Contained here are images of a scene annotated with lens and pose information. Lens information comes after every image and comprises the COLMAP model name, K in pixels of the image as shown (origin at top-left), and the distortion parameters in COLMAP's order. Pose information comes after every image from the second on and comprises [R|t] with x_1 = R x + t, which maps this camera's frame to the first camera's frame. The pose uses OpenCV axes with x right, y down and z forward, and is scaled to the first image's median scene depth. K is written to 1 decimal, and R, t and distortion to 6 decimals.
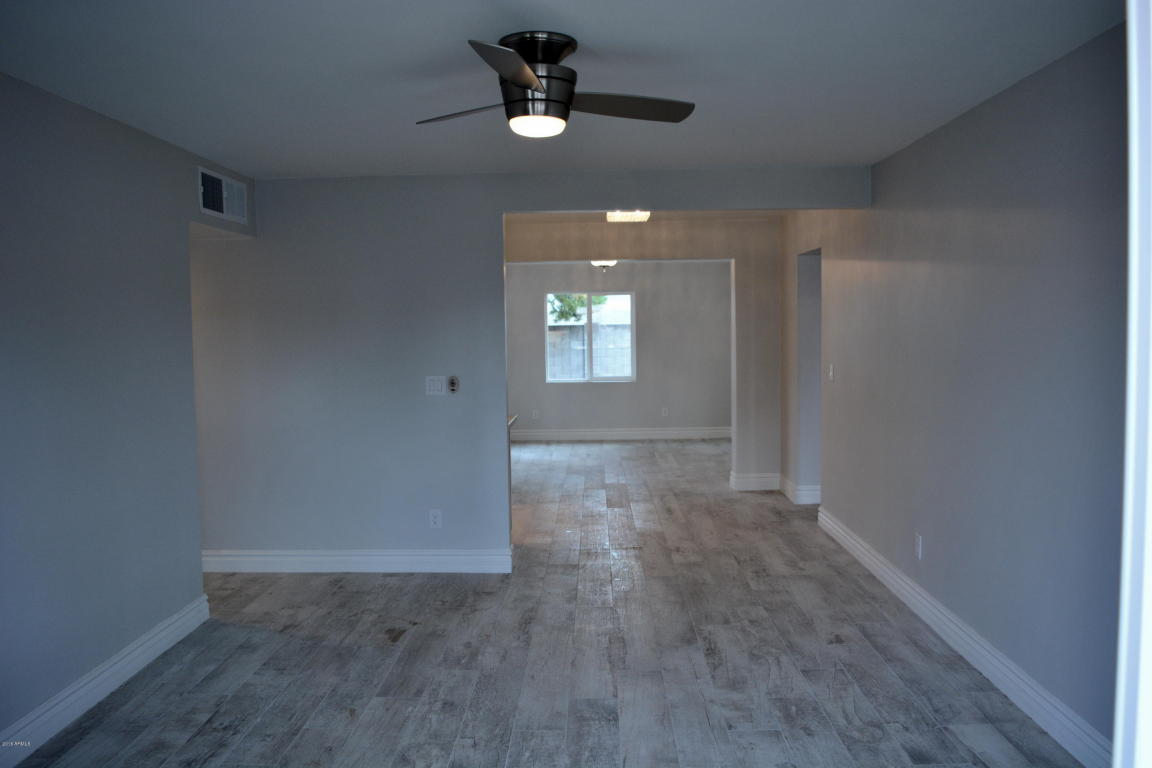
lens RADIAL K [[916.7, 0, 575.8], [0, 916.7, 384.0], [0, 0, 1]] dist [-0.084156, 0.000879]
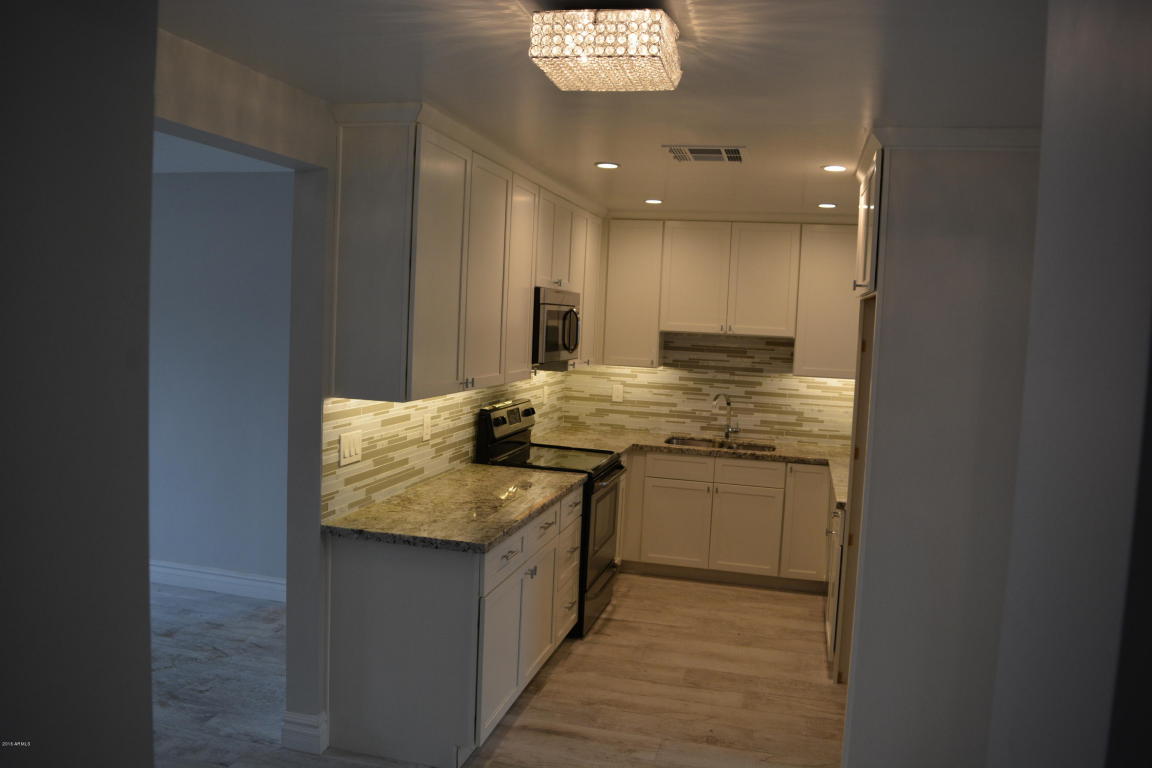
lens RADIAL K [[916.7, 0, 578.2], [0, 916.7, 378.3], [0, 0, 1]] dist [-0.084156, 0.000879]
pose [[-0.219321, 0.065046, -0.973482, 0.544851], [-0.106703, 0.990191, 0.090202, -0.138280], [0.969800, 0.123657, -0.210229, 1.529181]]
